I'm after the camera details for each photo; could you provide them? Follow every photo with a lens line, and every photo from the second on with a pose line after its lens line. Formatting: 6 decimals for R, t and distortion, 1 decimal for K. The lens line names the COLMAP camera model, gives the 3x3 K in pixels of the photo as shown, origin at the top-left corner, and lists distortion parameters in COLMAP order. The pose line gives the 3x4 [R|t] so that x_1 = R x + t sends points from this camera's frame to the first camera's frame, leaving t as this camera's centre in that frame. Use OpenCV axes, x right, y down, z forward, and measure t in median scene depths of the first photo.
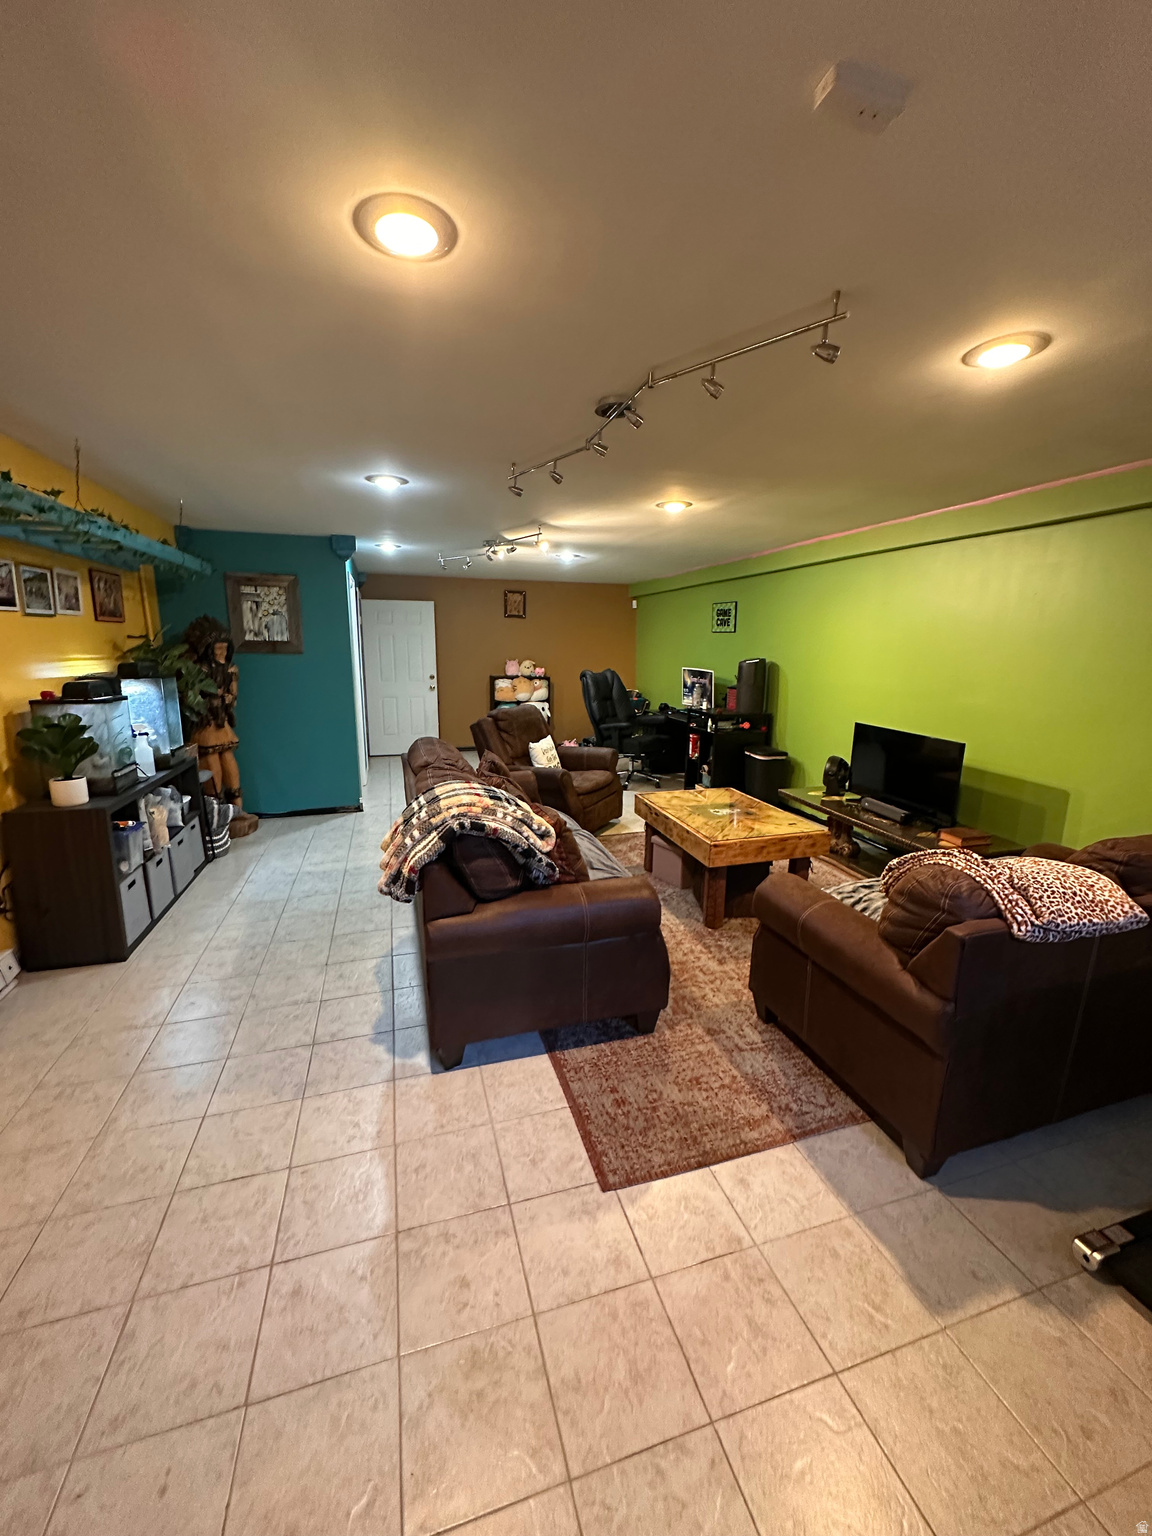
lens RADIAL K [[609.1, 0, 576.0], [0, 609.1, 768.0], [0, 0, 1]] dist [0.000832, 0.000101]
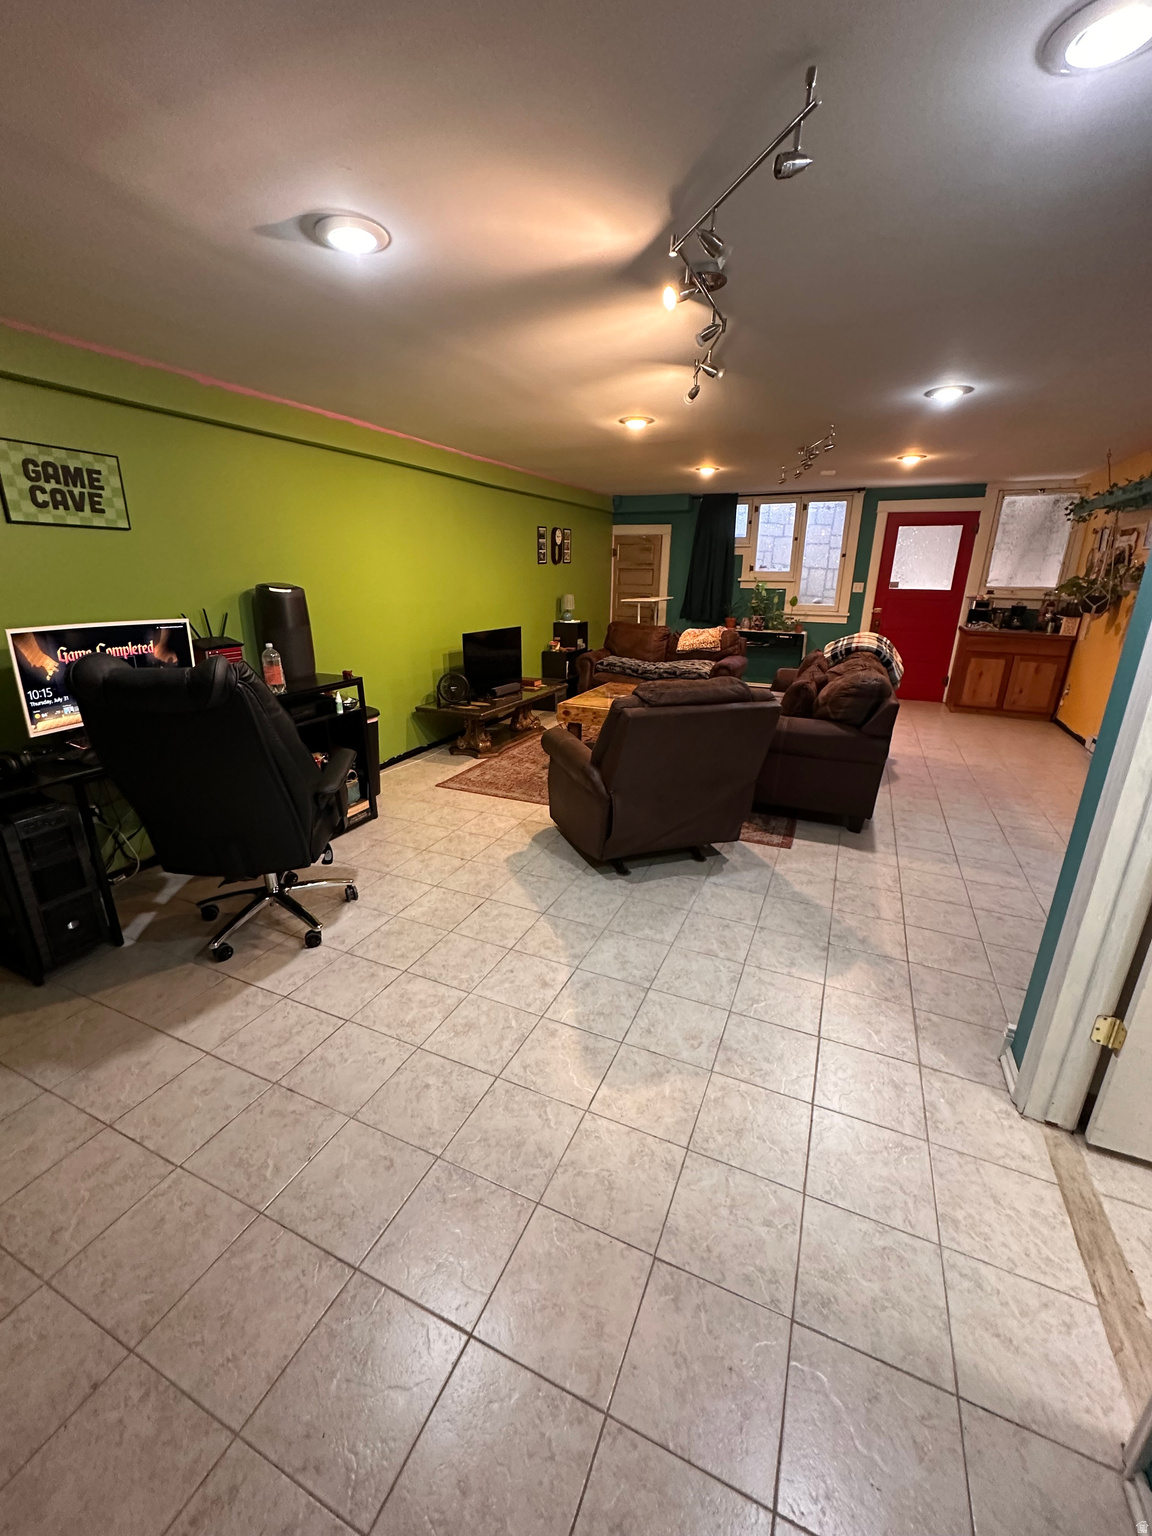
lens RADIAL K [[609.1, 0, 576.0], [0, 609.1, 768.0], [0, 0, 1]] dist [0.000832, 0.000101]
pose [[-0.753877, -0.218884, 0.619483, -0.296452], [0.119239, 0.881636, 0.456618, -0.229188], [-0.646105, 0.418101, -0.638545, 1.123414]]
